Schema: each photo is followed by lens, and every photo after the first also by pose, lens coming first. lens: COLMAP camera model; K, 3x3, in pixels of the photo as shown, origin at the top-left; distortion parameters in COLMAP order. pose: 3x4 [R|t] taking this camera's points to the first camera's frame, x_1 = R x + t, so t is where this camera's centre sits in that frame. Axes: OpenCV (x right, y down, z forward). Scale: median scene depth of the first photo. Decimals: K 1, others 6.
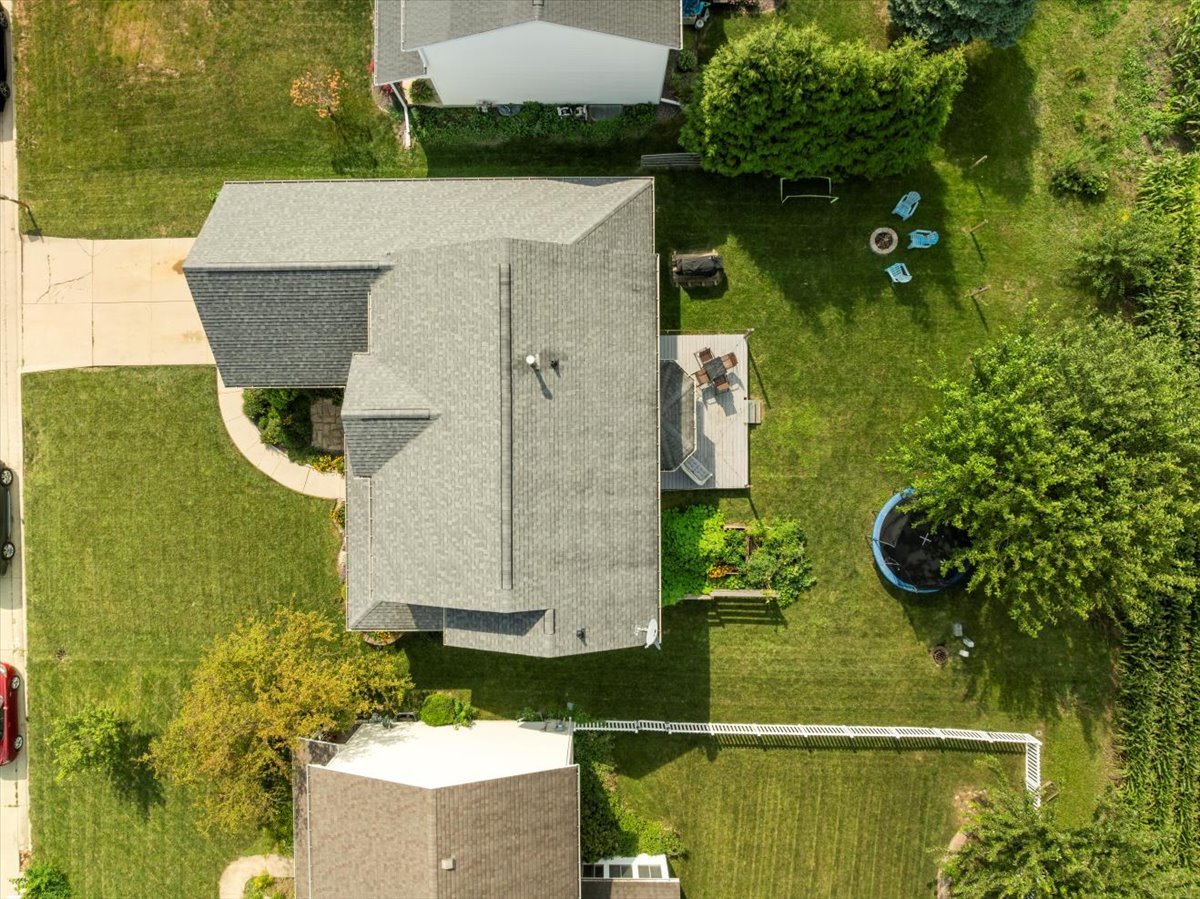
lens RADIAL K [[847.8, 0, 600.0], [0, 847.8, 449.5], [0, 0, 1]] dist [-0.036346, 0.011712]
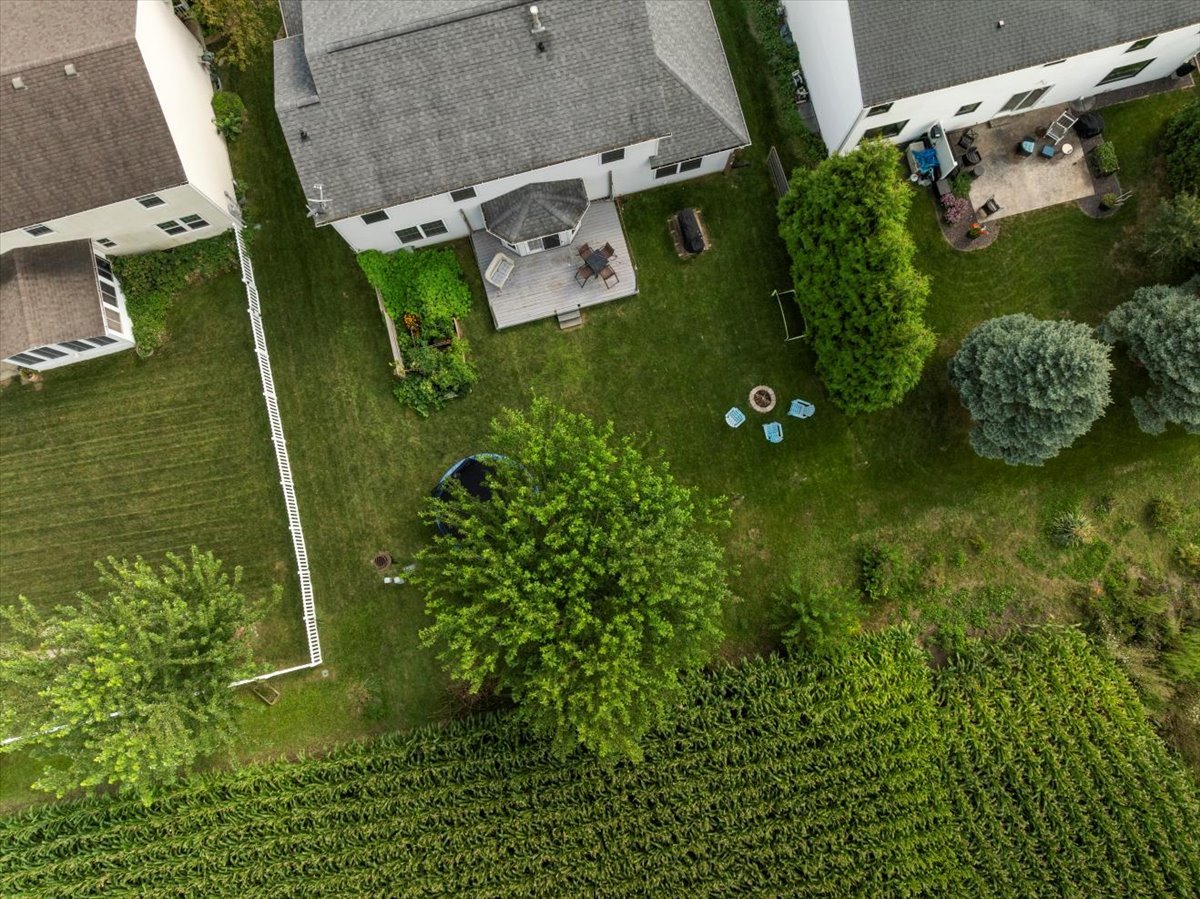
lens RADIAL K [[847.8, 0, 600.0], [0, 847.8, 449.5], [0, 0, 1]] dist [-0.036346, 0.011712]
pose [[0.247219, 0.964499, -0.092864, 0.446864], [-0.968956, 0.246330, -0.021097, -0.020060], [0.002527, 0.095197, 0.995455, -0.016386]]
